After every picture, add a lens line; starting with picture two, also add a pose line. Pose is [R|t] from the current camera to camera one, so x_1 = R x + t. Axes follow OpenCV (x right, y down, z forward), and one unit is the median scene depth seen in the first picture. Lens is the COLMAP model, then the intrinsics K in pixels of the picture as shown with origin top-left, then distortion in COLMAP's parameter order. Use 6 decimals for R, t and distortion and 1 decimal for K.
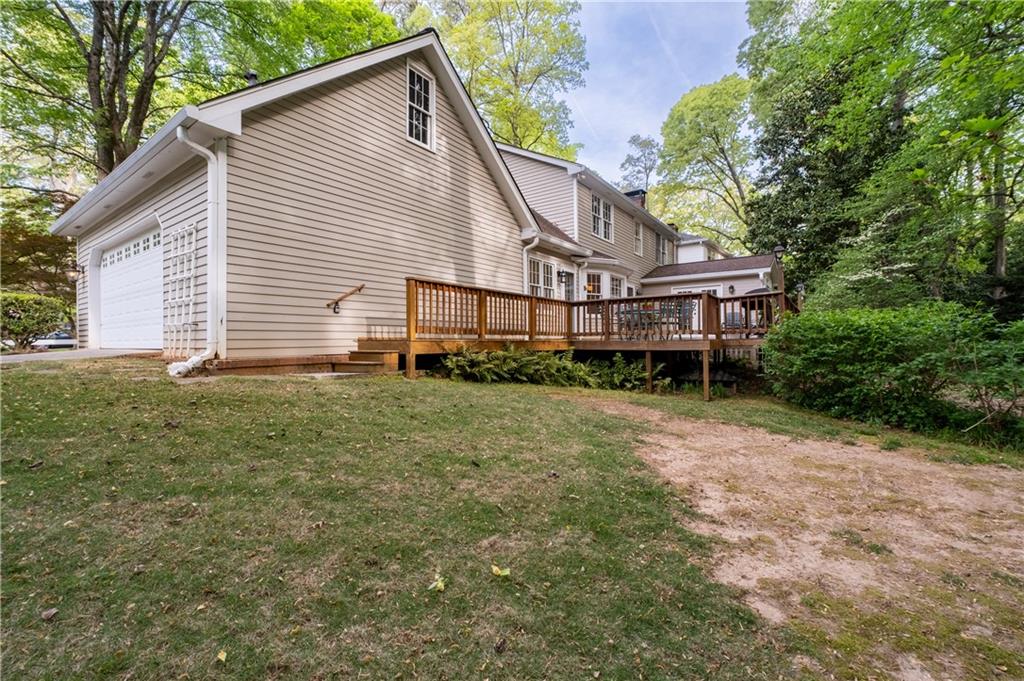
lens RADIAL K [[425.1, 0, 512.0], [0, 425.1, 340.5], [0, 0, 1]] dist [-0.000737, 0.000147]
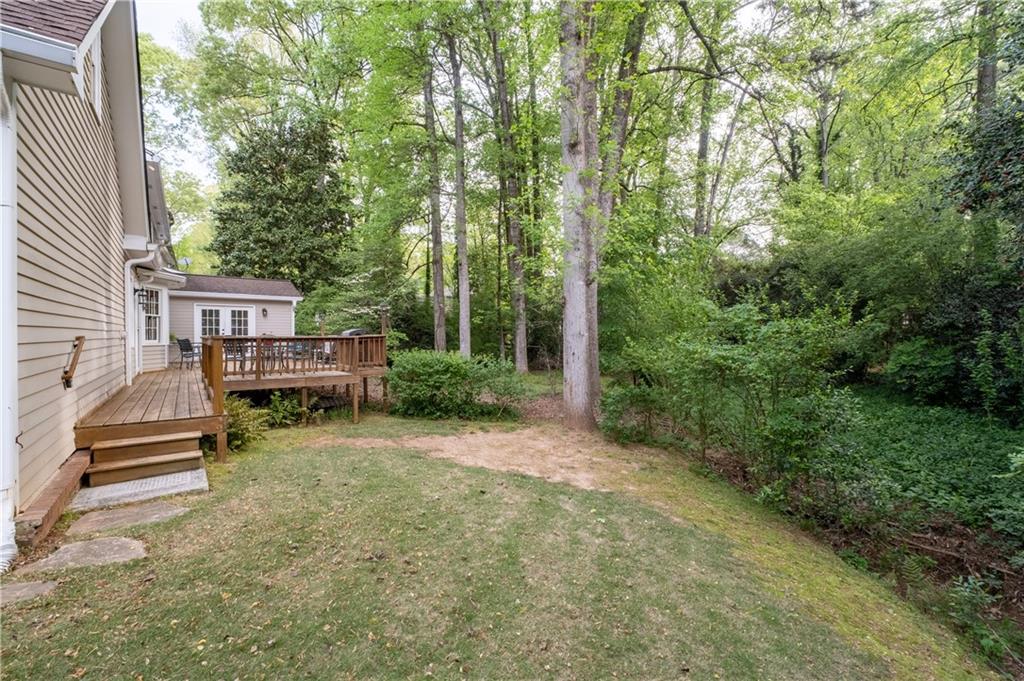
lens RADIAL K [[452.4, 0, 512.0], [0, 452.4, 340.5], [0, 0, 1]] dist [-0.000250, -0.000033]
pose [[0.314998, -0.003446, 0.949086, -1.447625], [0.002344, 0.999993, 0.002853, -0.230668], [-0.949089, 0.001326, 0.315004, 0.355953]]
